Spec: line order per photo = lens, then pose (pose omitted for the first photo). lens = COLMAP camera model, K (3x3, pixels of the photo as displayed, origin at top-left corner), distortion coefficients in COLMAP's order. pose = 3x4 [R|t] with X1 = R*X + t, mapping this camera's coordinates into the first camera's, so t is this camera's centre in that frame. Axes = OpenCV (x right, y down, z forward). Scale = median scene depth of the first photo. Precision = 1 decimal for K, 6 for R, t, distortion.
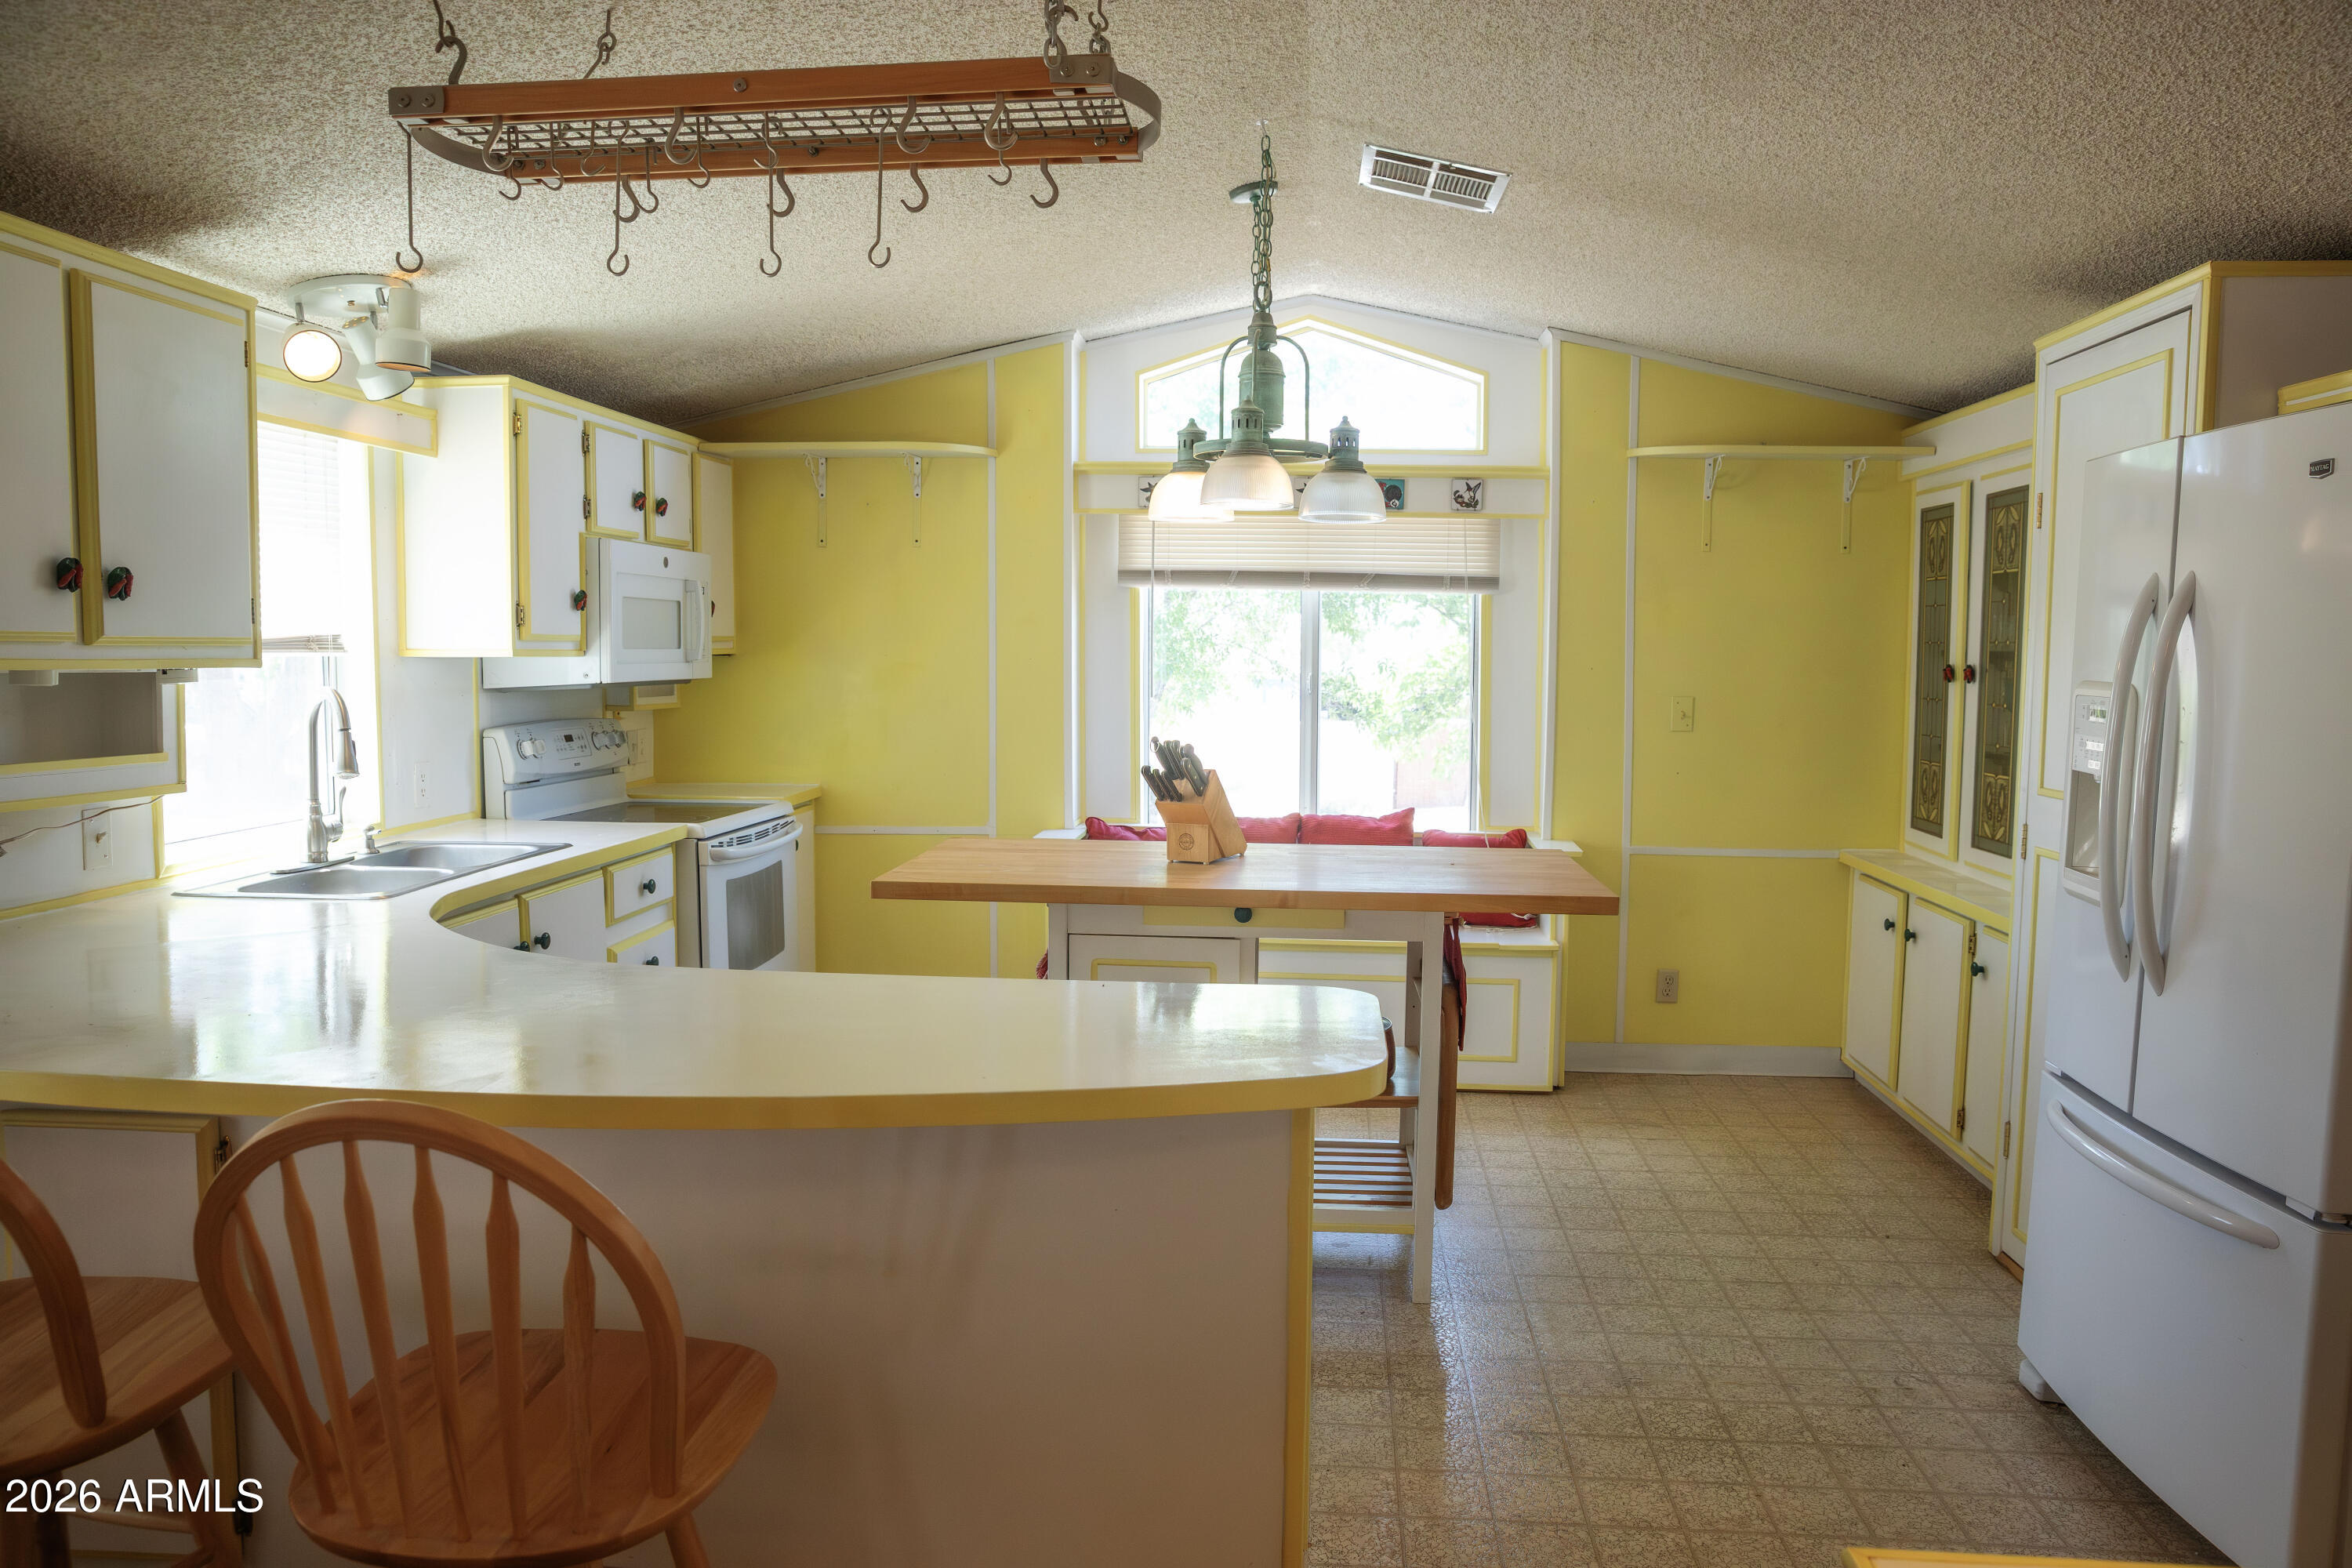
lens RADIAL K [[1610.5, 0, 1183.5], [0, 1610.5, 786.7], [0, 0, 1]] dist [-0.105241, 0.082207]
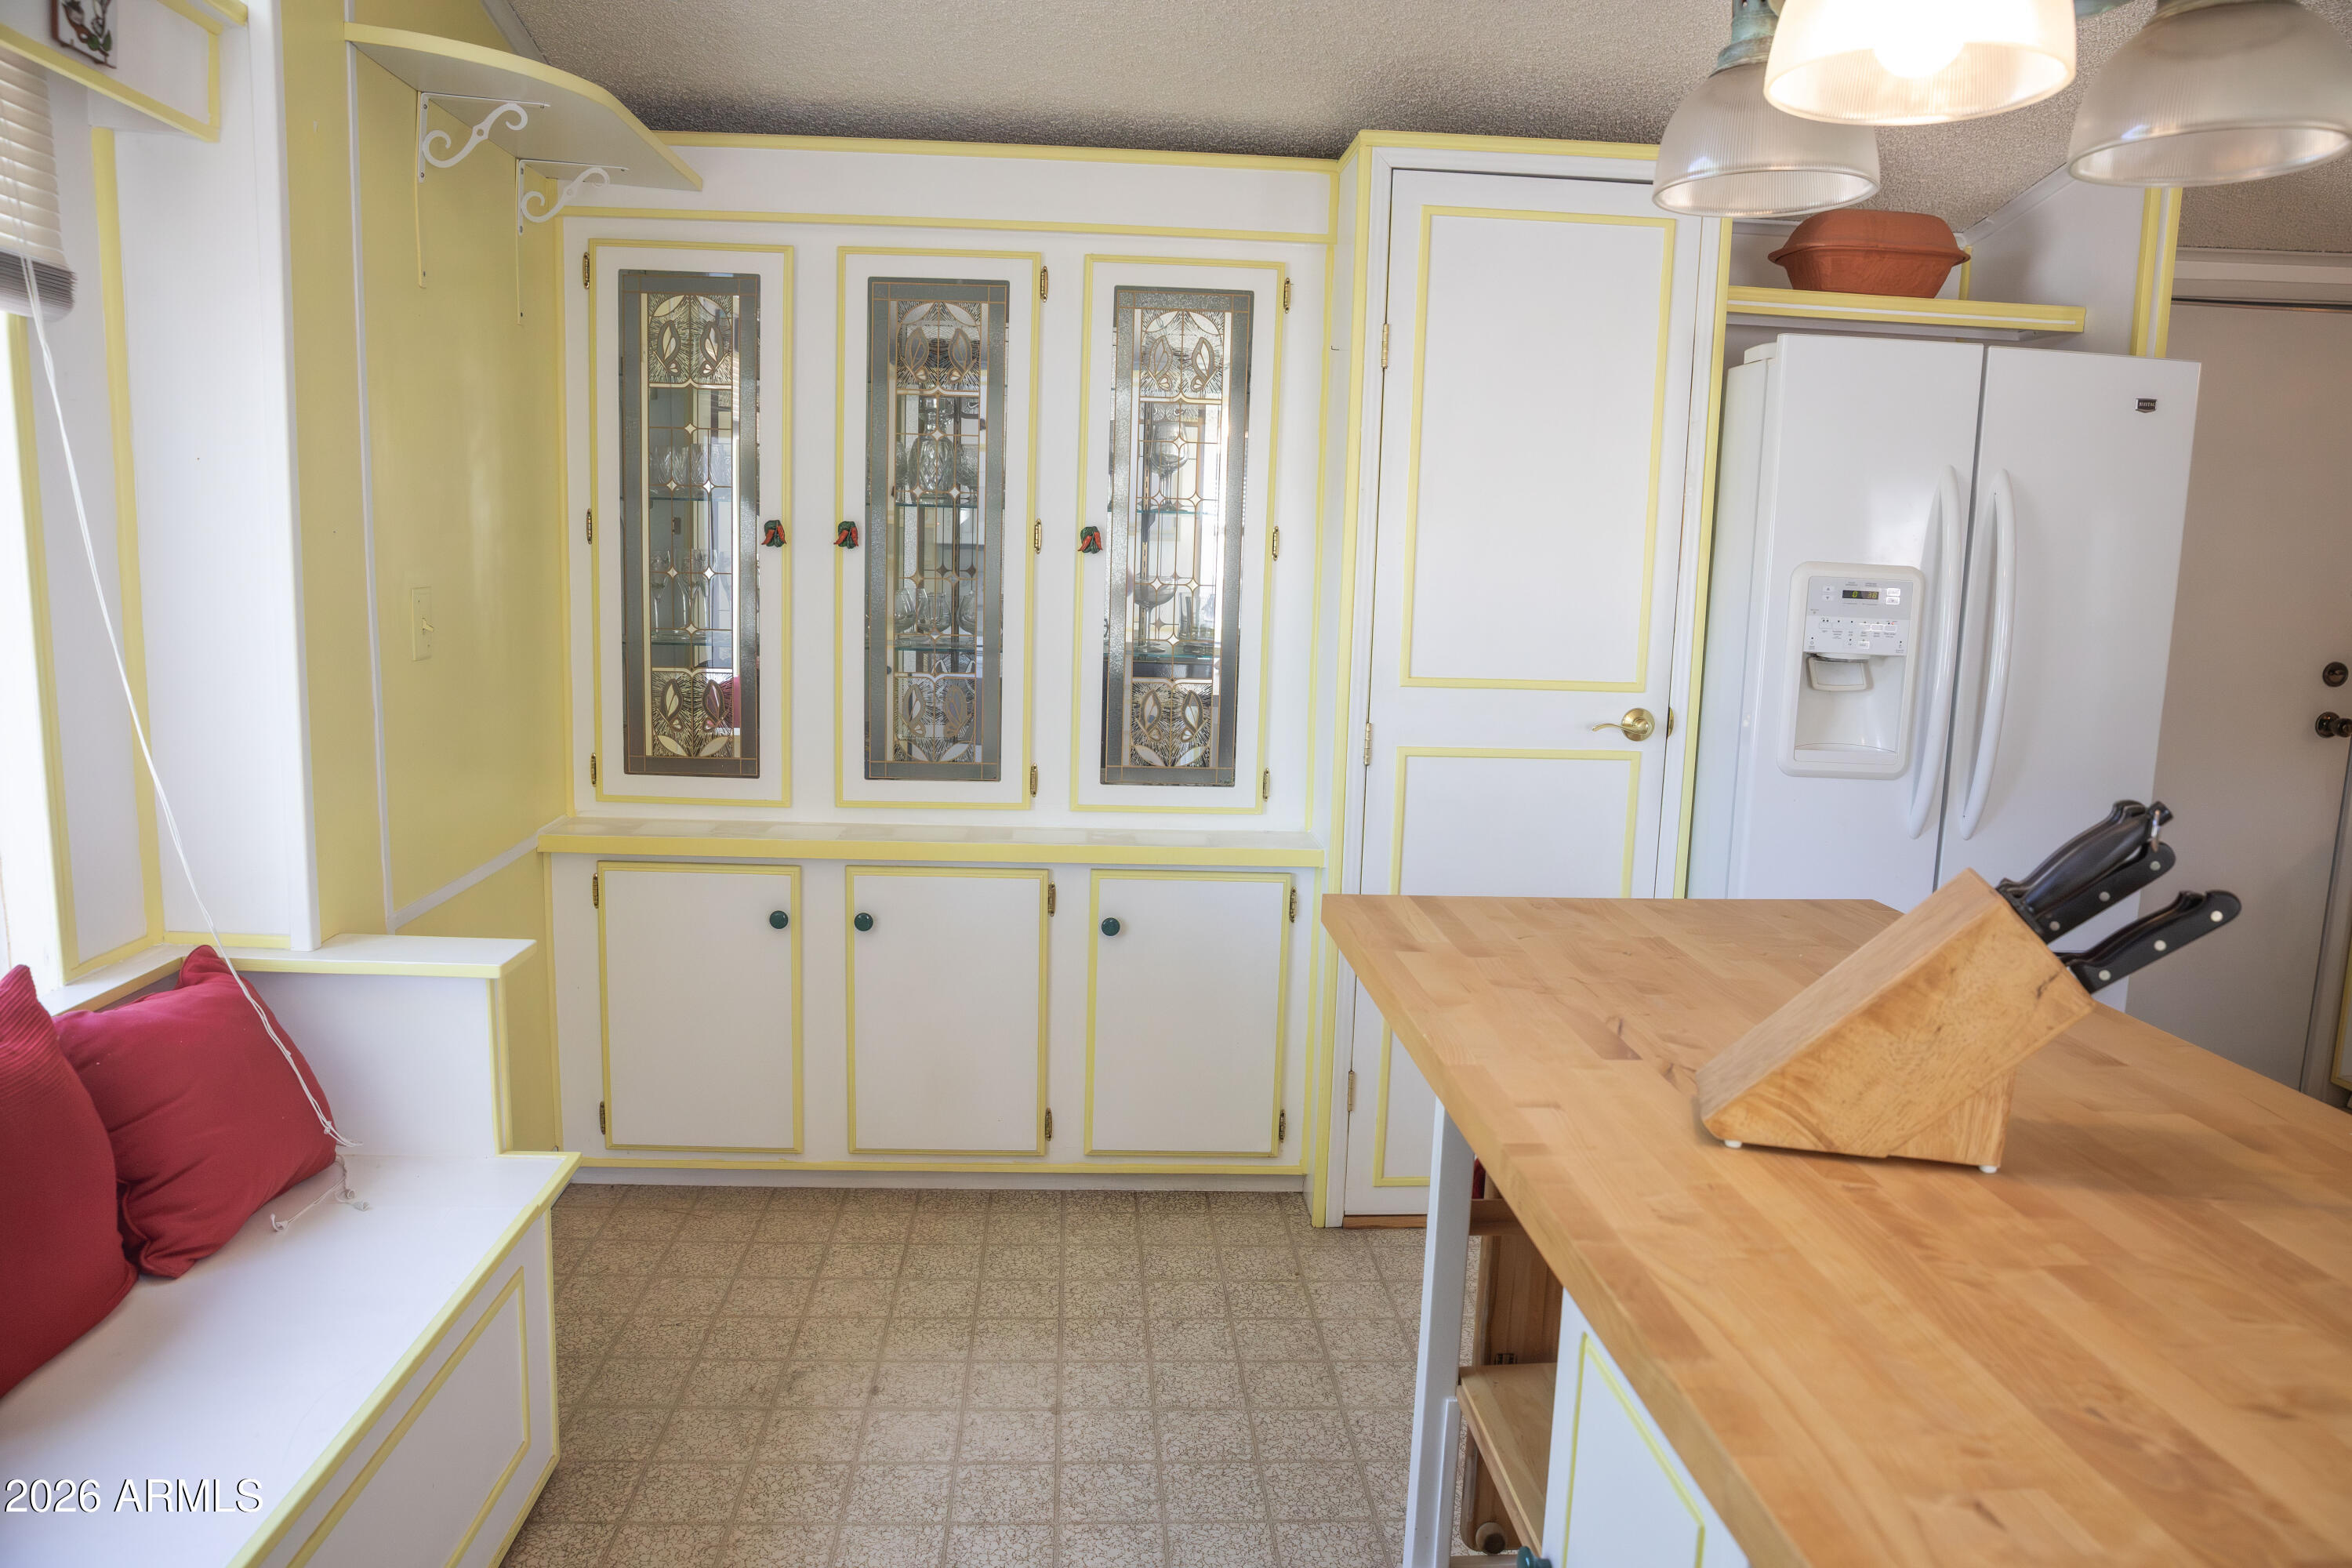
lens RADIAL K [[1610.5, 0, 1125.1], [0, 1610.5, 785.8], [0, 0, 1]] dist [-0.105241, 0.082207]
pose [[-0.140232, -0.162663, 0.976666, -0.235122], [0.054461, 0.983652, 0.171646, -0.079924], [-0.988620, 0.077260, -0.129081, 1.005561]]
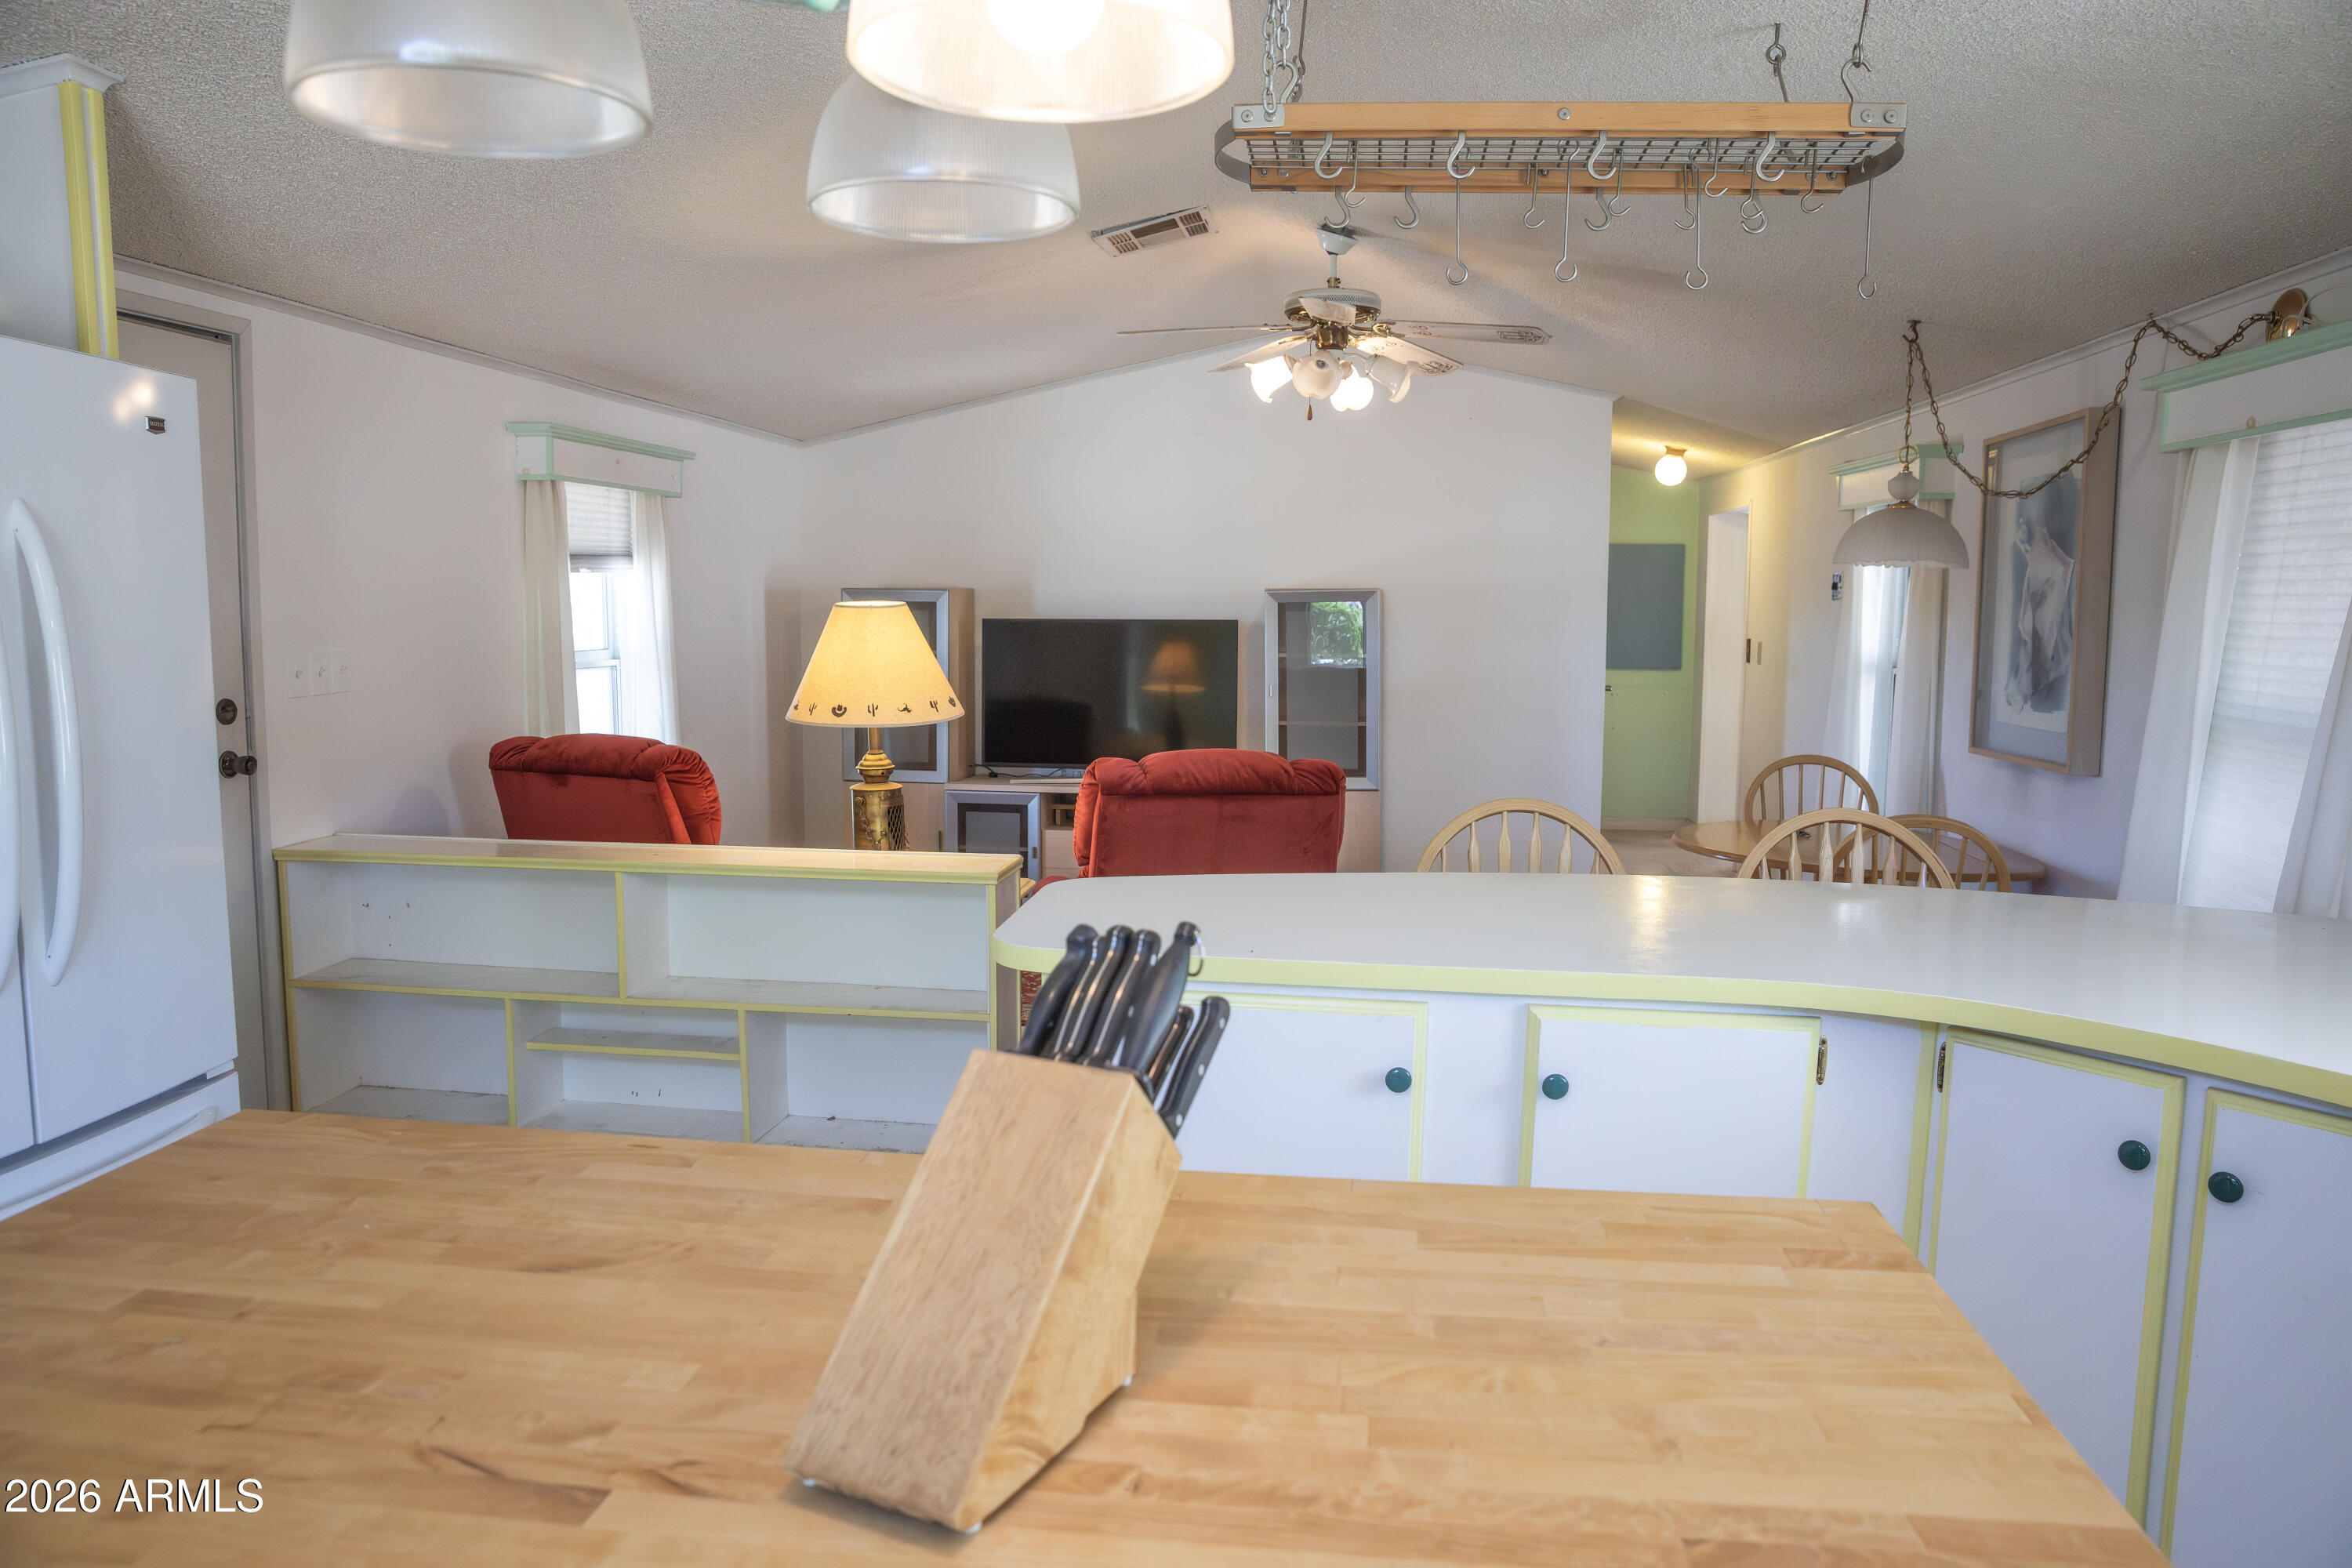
lens RADIAL K [[1610.5, 0, 1185.2], [0, 1610.5, 769.3], [0, 0, 1]] dist [-0.105241, 0.082207]
pose [[-0.999250, -0.013708, 0.036226, -0.006329], [-0.006236, 0.980014, 0.198830, -0.099975], [-0.038228, 0.198454, -0.979364, 1.047755]]
